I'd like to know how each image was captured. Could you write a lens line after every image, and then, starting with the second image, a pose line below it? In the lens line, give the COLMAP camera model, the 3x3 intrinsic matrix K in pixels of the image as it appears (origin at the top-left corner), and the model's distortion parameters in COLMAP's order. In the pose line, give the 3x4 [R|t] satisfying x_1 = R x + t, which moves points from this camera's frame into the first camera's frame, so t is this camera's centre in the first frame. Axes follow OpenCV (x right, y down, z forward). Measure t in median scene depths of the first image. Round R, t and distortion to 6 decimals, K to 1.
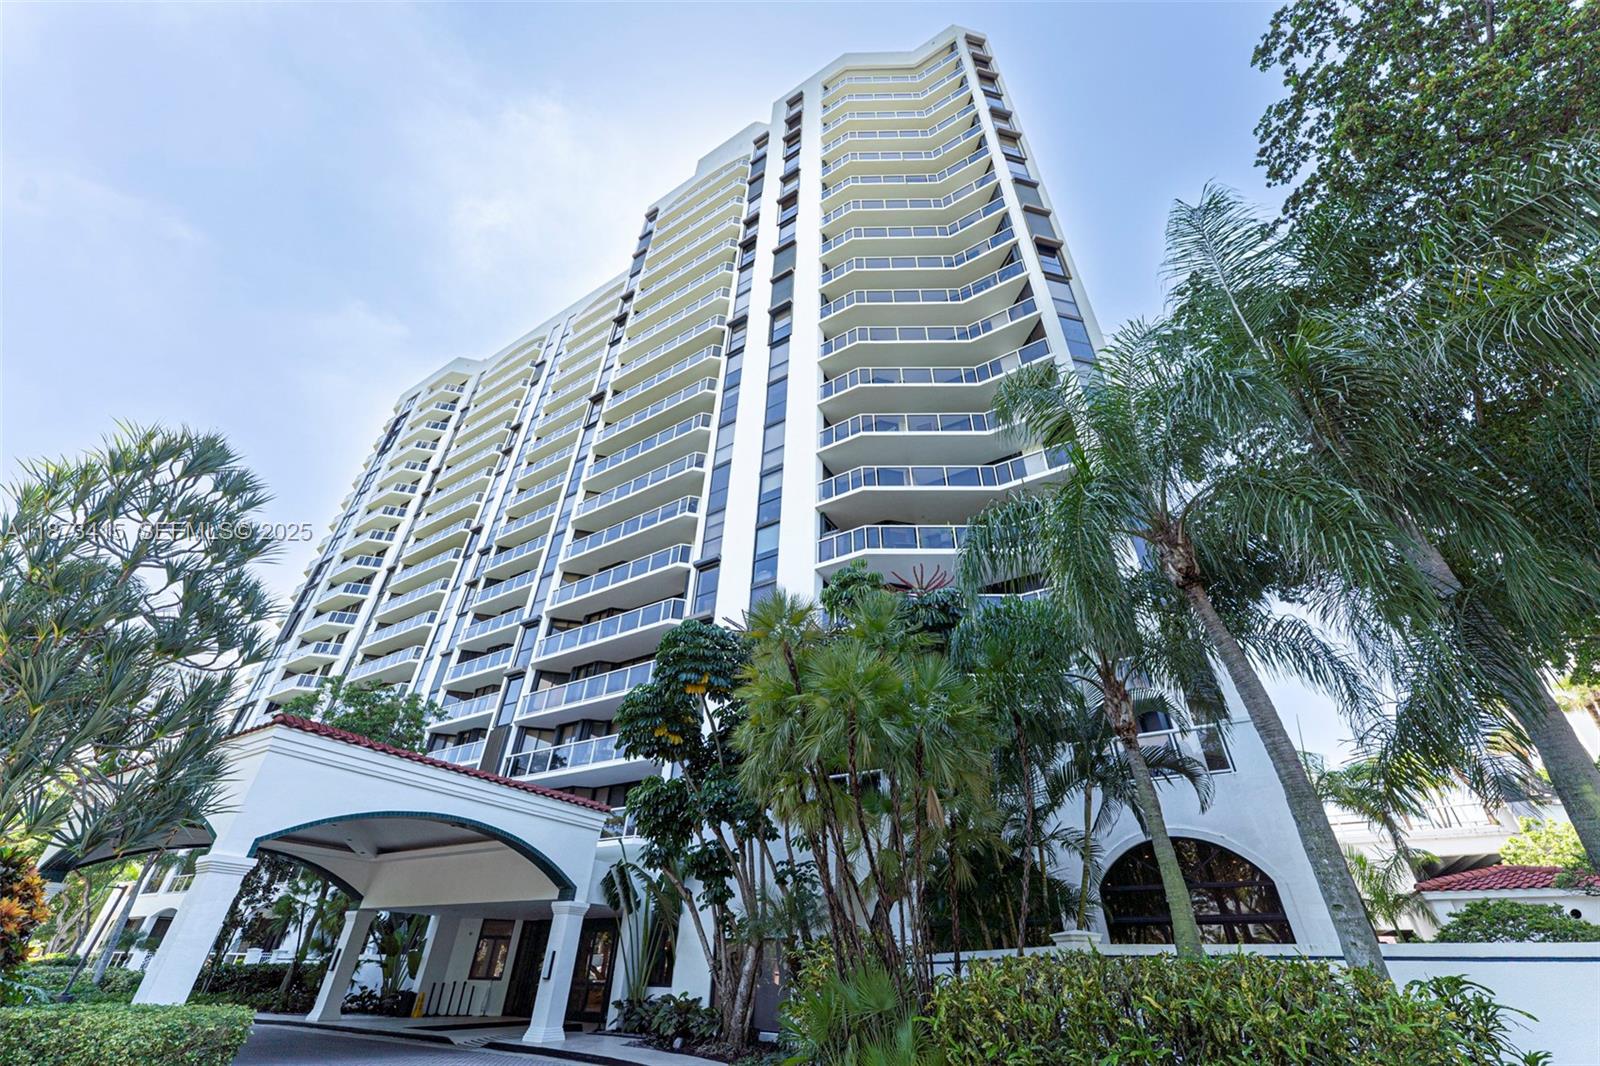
lens RADIAL K [[653.9, 0, 795.5], [0, 653.9, 536.1], [0, 0, 1]] dist [-0.002146, 0.000089]
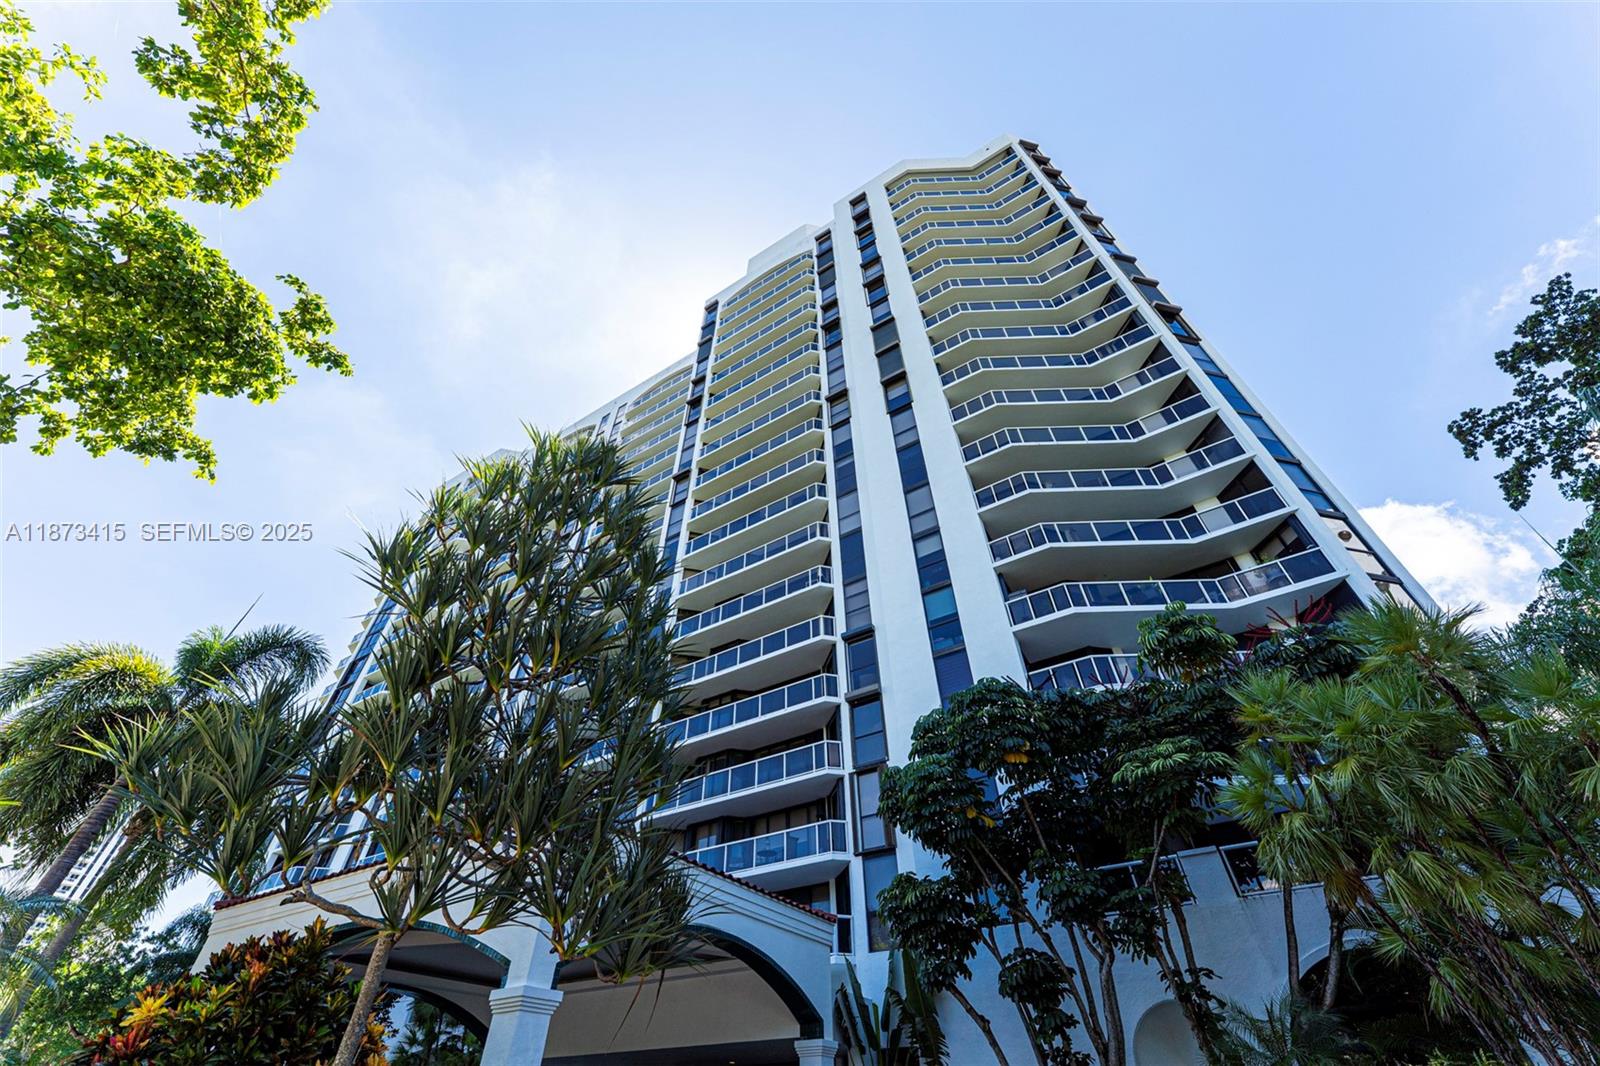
lens RADIAL K [[653.9, 0, 804.6], [0, 653.9, 535.0], [0, 0, 1]] dist [-0.002146, 0.000089]
pose [[0.999476, -0.021887, 0.023837, -0.167871], [0.025101, 0.989235, -0.144168, 0.024403], [-0.020425, 0.144691, 0.989266, 0.046894]]
